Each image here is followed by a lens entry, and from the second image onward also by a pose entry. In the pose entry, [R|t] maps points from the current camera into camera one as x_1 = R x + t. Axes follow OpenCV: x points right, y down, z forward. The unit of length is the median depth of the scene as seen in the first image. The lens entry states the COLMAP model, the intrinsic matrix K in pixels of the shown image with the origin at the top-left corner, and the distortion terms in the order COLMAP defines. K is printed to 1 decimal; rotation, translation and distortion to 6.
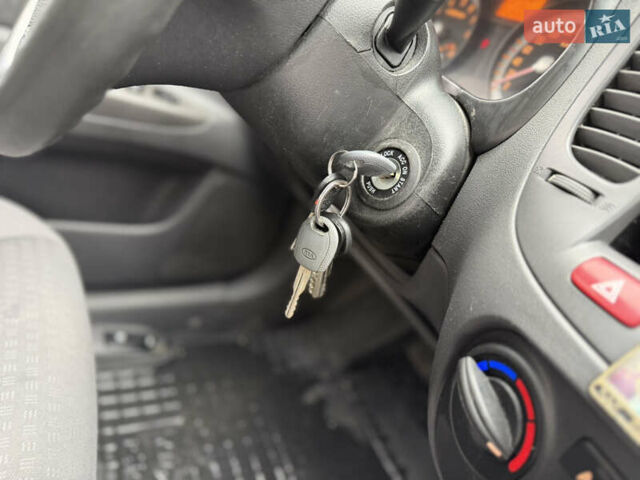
lens RADIAL K [[453.6, 0, 322.2], [0, 453.6, 239.4], [0, 0, 1]] dist [-0.000167, -0.005644]
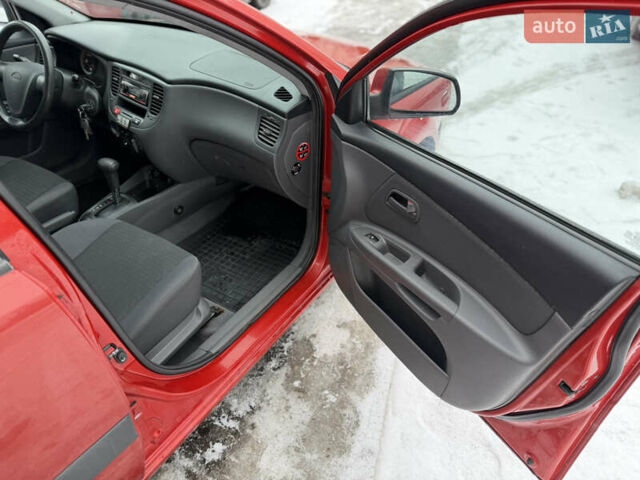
lens RADIAL K [[453.6, 0, 322.2], [0, 453.6, 239.4], [0, 0, 1]] dist [-0.000167, -0.005644]
pose [[0.832626, -0.496125, 0.246159, 0.339403], [0.411723, 0.851753, 0.324038, 0.608602], [-0.370430, -0.168453, 0.913458, -5.347695]]
